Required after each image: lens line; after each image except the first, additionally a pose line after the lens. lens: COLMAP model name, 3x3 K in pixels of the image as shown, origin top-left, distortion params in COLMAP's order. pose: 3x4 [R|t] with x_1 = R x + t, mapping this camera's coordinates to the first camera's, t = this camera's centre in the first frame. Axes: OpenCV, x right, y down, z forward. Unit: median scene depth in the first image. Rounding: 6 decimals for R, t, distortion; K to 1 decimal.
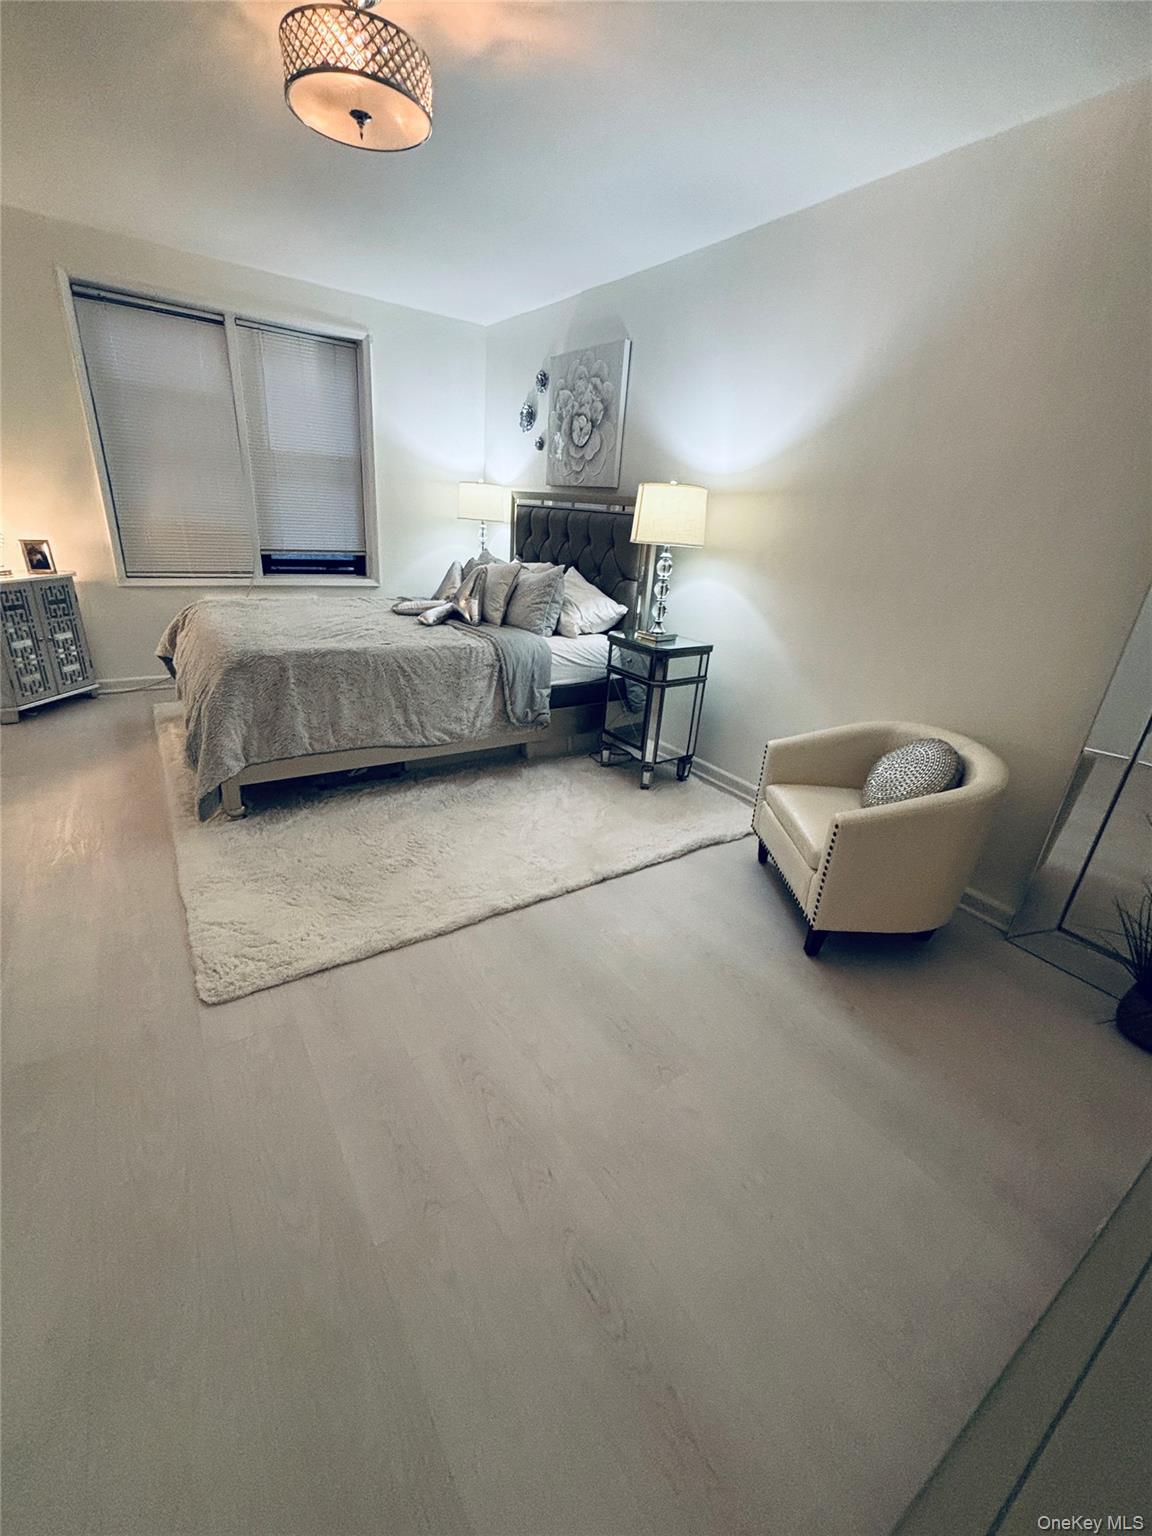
lens RADIAL K [[621.9, 0, 576.1], [0, 621.9, 771.4], [0, 0, 1]] dist [0.001010, -0.000384]
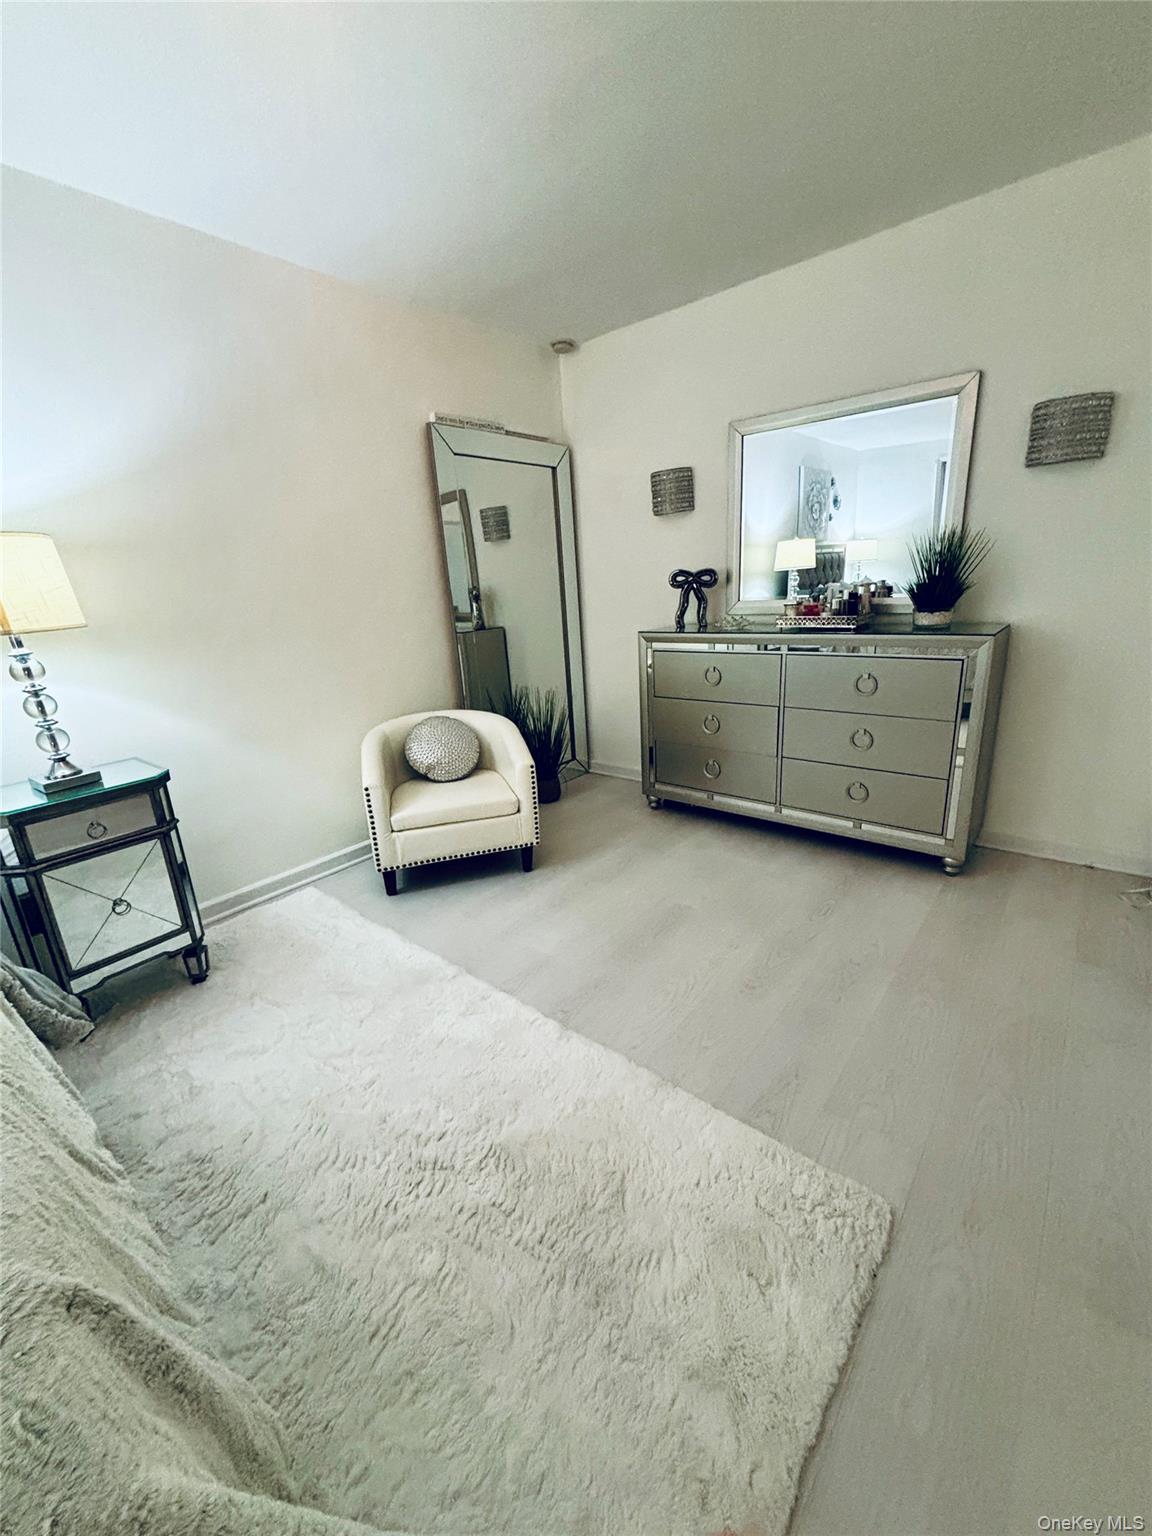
lens RADIAL K [[621.9, 0, 574.3], [0, 621.9, 770.1], [0, 0, 1]] dist [0.001010, -0.000384]
pose [[-0.278536, -0.330852, 0.901640, -0.486622], [0.406489, 0.809952, 0.422781, -0.252930], [-0.870163, 0.484267, -0.091113, 0.565235]]
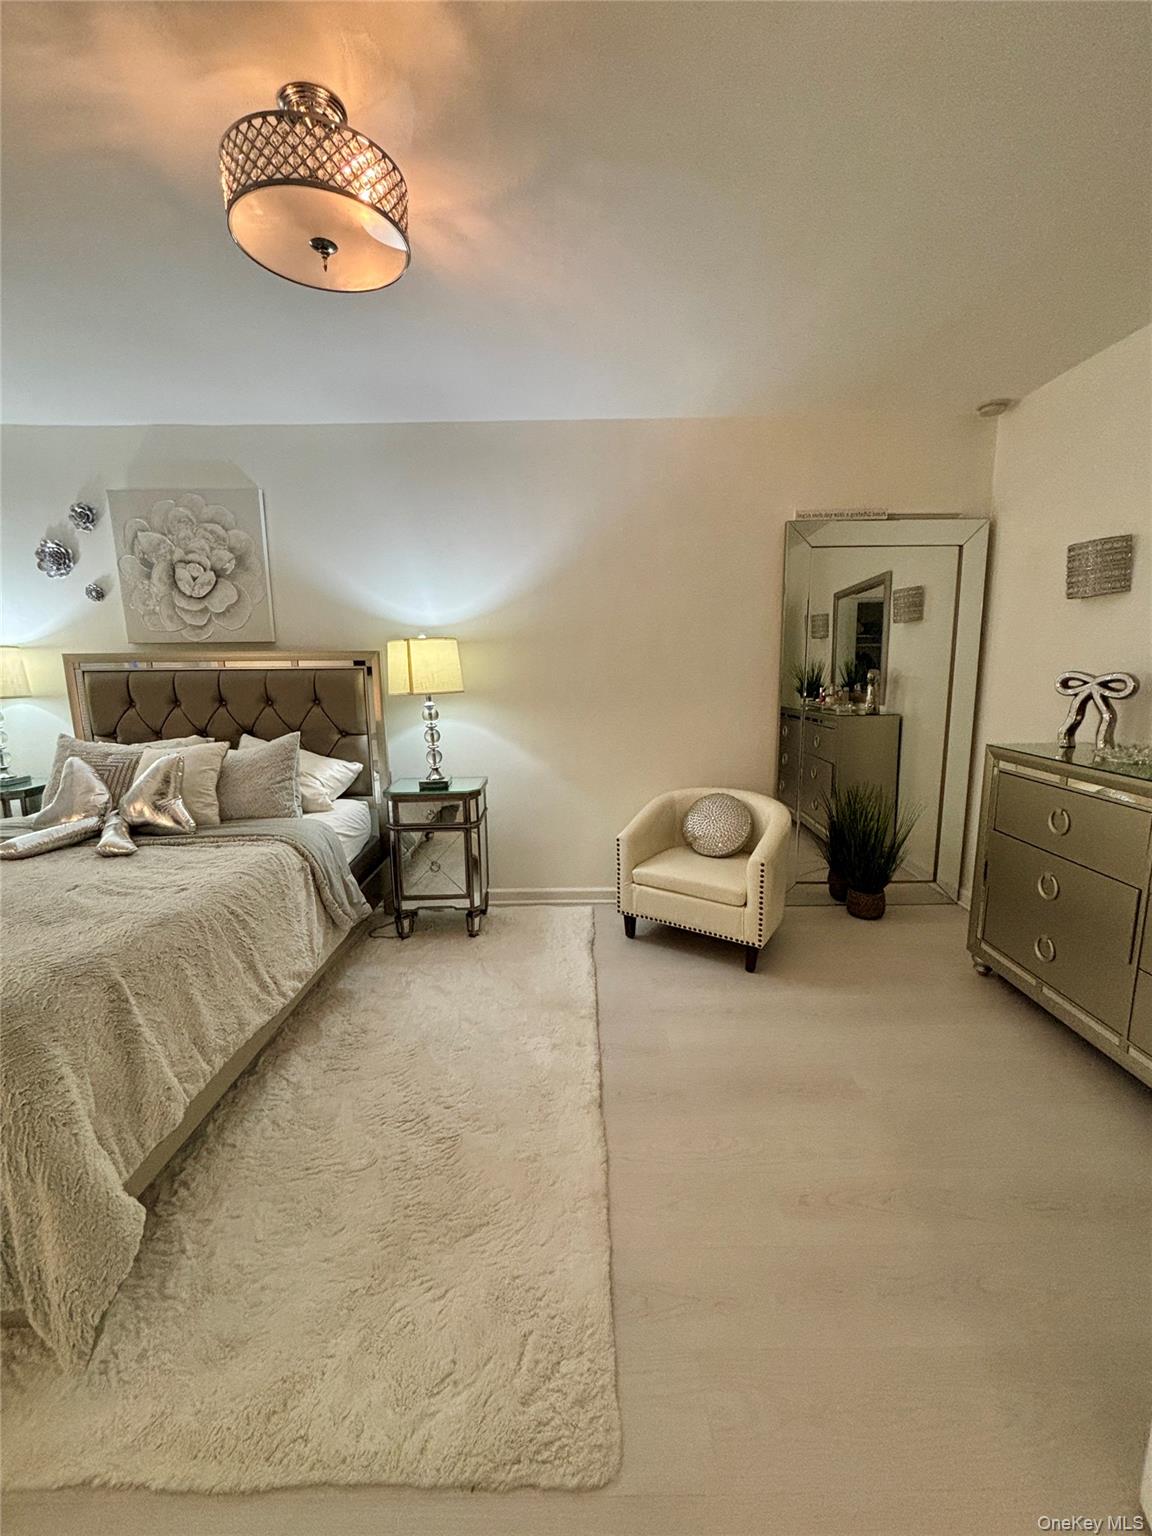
lens RADIAL K [[621.9, 0, 576.6], [0, 621.9, 770.6], [0, 0, 1]] dist [0.001010, -0.000384]
pose [[0.556435, -0.223855, 0.800168, -0.469411], [0.369617, 0.929180, 0.002916, -0.141308], [-0.744153, 0.294133, 0.599768, 0.224724]]
